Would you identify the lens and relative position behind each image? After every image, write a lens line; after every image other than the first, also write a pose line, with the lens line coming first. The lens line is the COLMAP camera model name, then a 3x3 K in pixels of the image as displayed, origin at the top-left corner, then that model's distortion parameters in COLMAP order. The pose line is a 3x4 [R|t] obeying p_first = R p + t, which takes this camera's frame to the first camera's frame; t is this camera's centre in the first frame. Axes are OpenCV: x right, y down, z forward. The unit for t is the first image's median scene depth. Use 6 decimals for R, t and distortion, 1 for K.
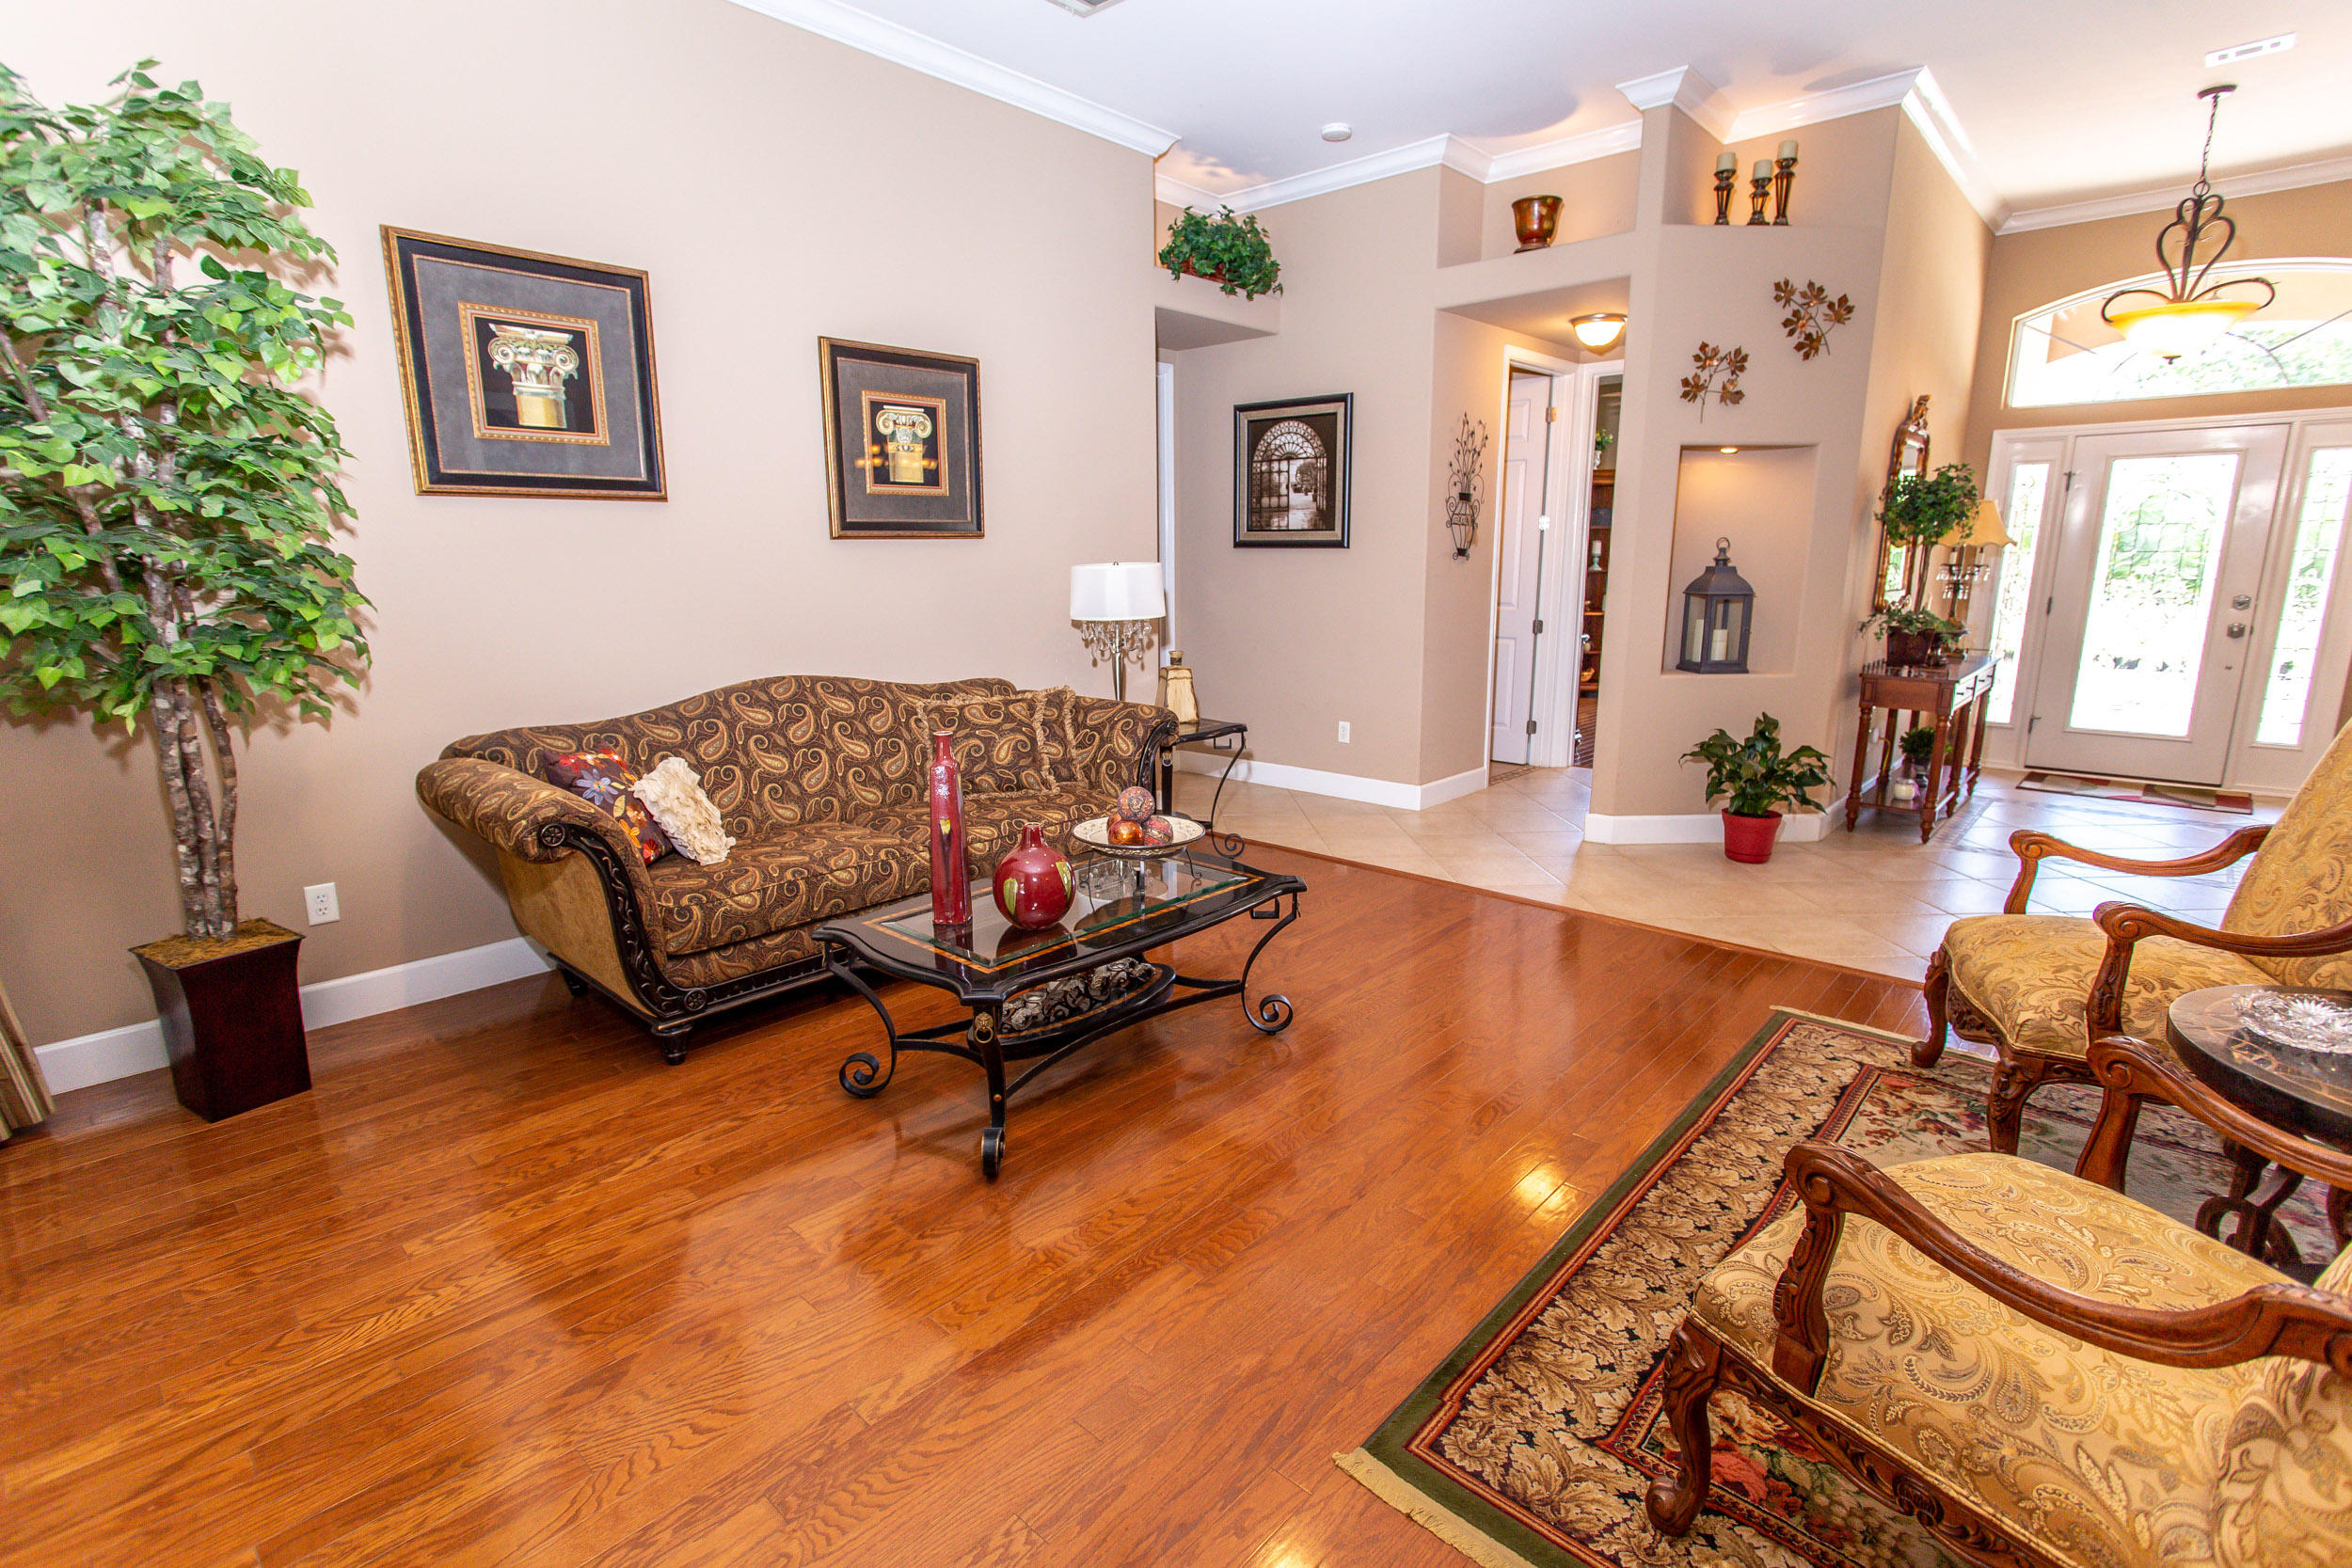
lens RADIAL K [[1109.6, 0, 1173.8], [0, 1109.6, 775.5], [0, 0, 1]] dist [0.001715, 0.001064]
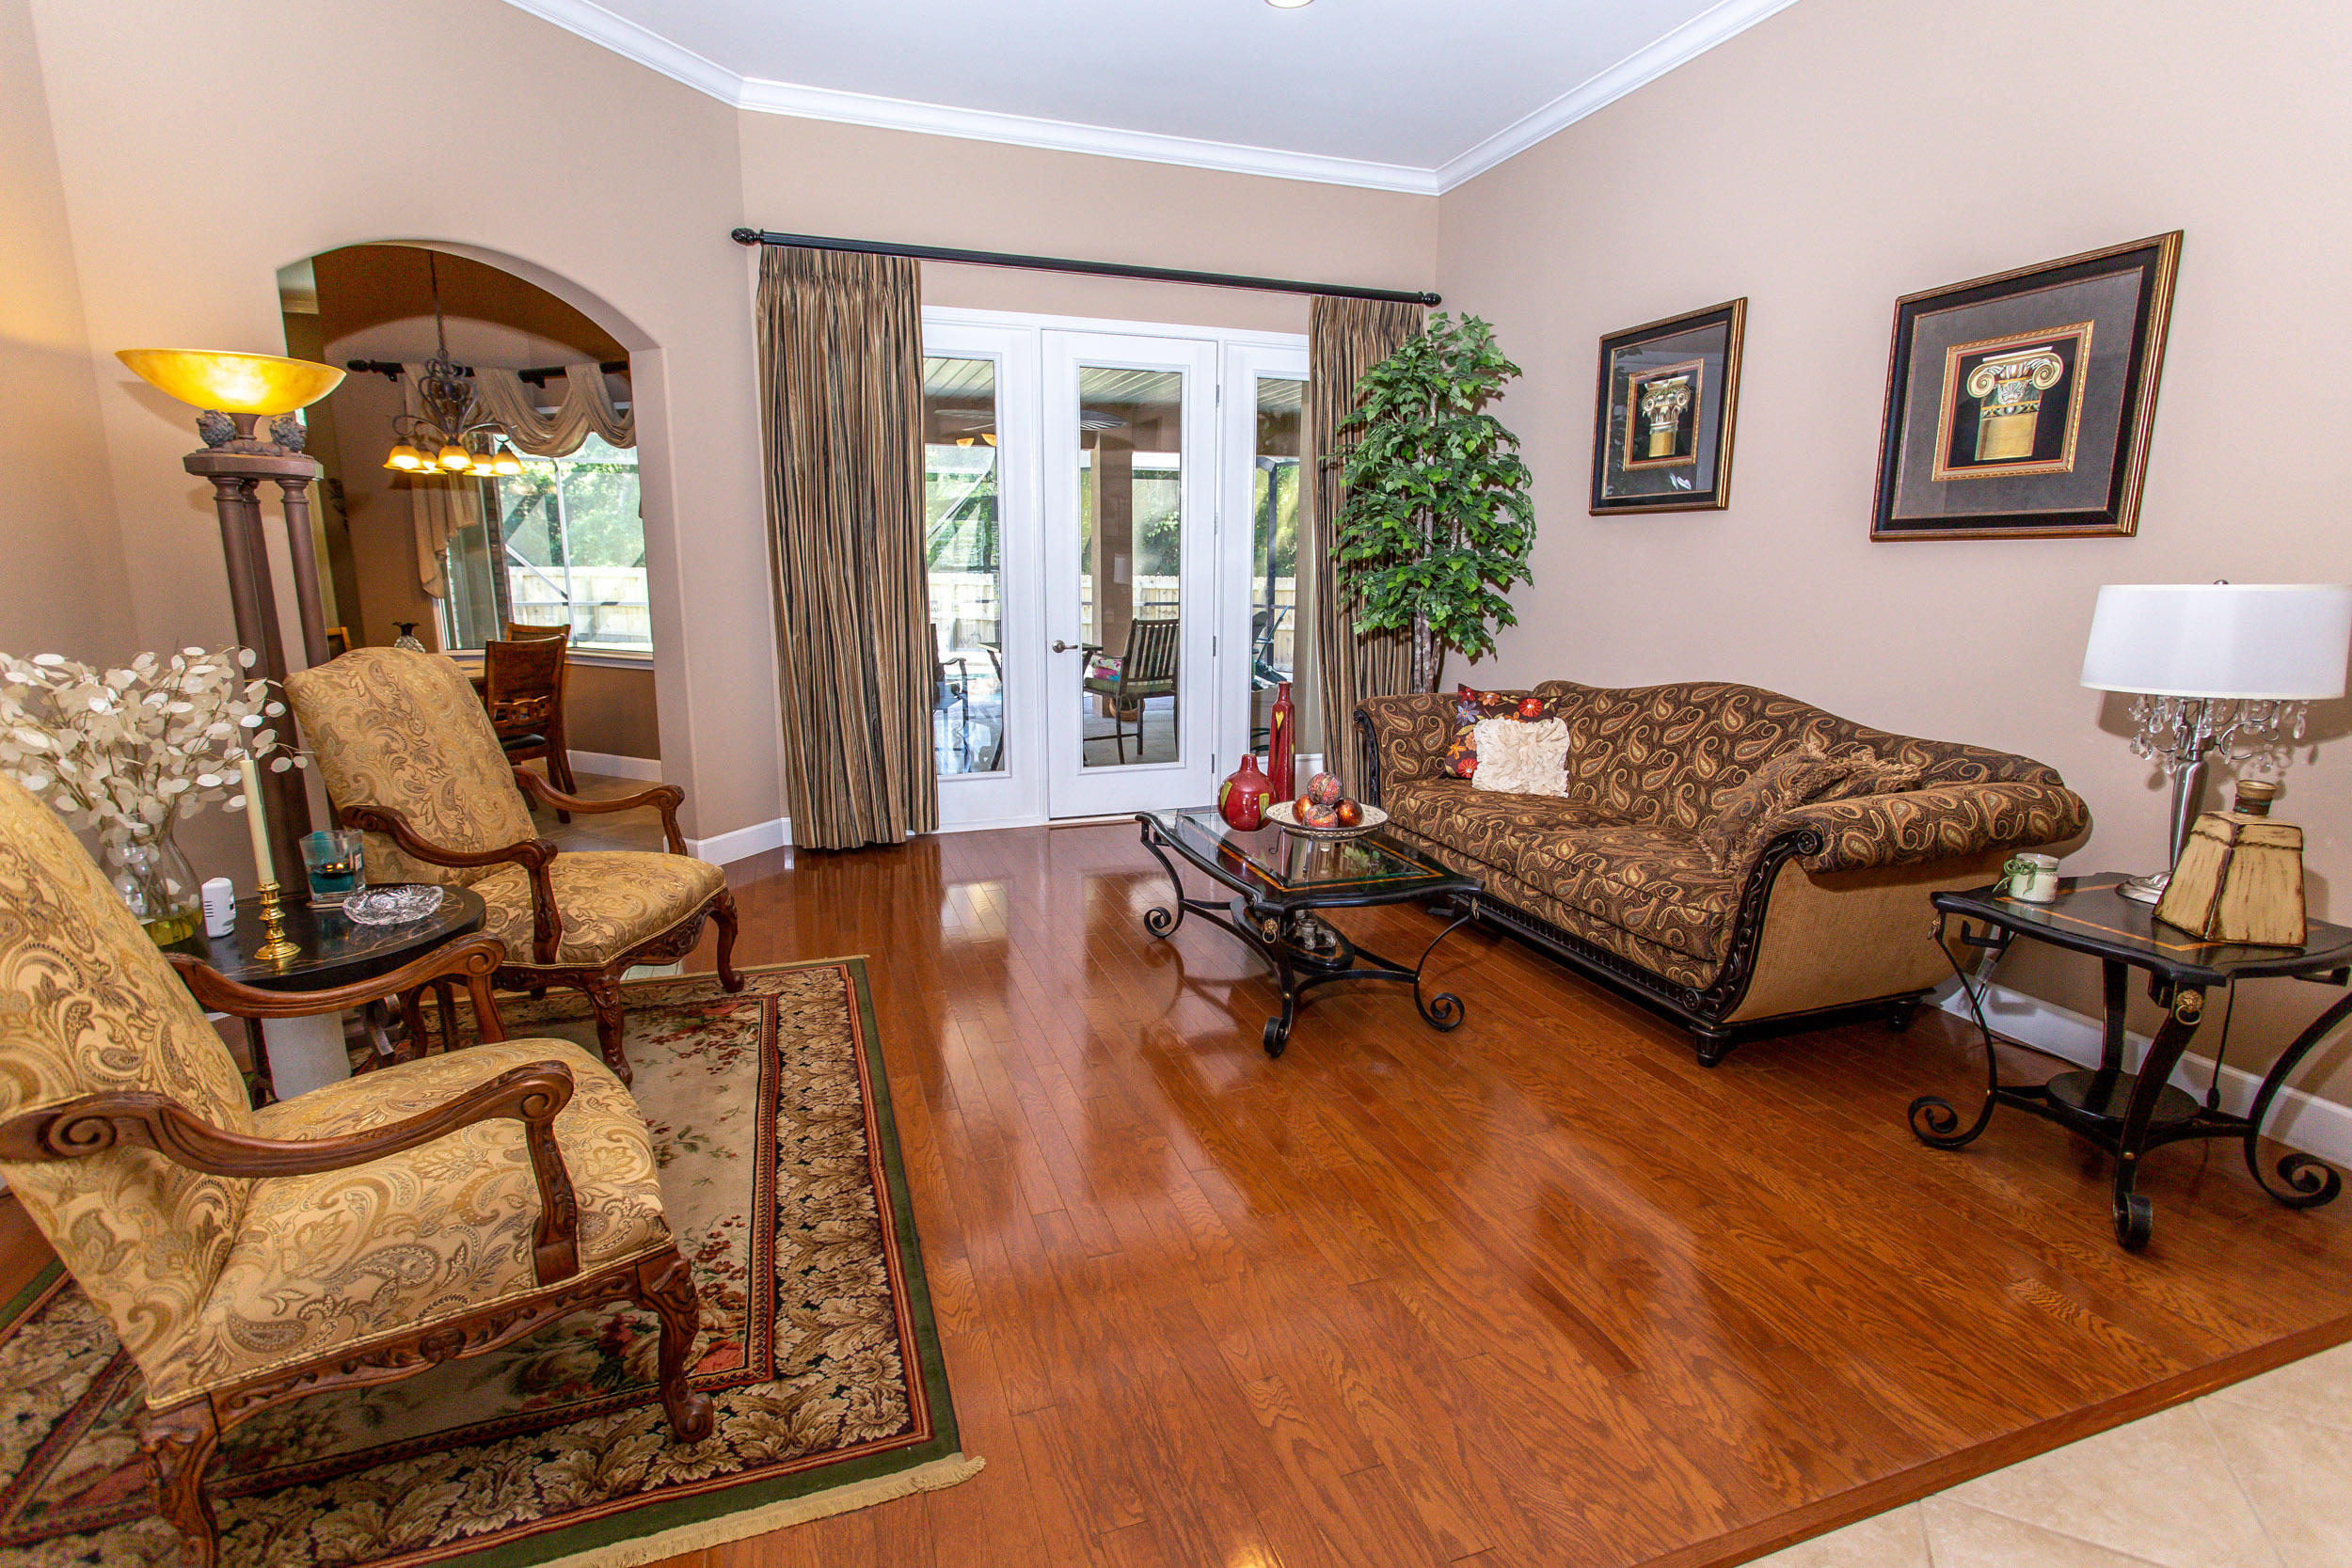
lens RADIAL K [[1109.6, 0, 1173.8], [0, 1109.6, 775.5], [0, 0, 1]] dist [0.001715, 0.001064]
pose [[-0.470427, 0.176156, -0.864678, 0.579869], [-0.173374, 0.942324, 0.286298, -0.163044], [0.865240, 0.284595, -0.412754, 0.788151]]
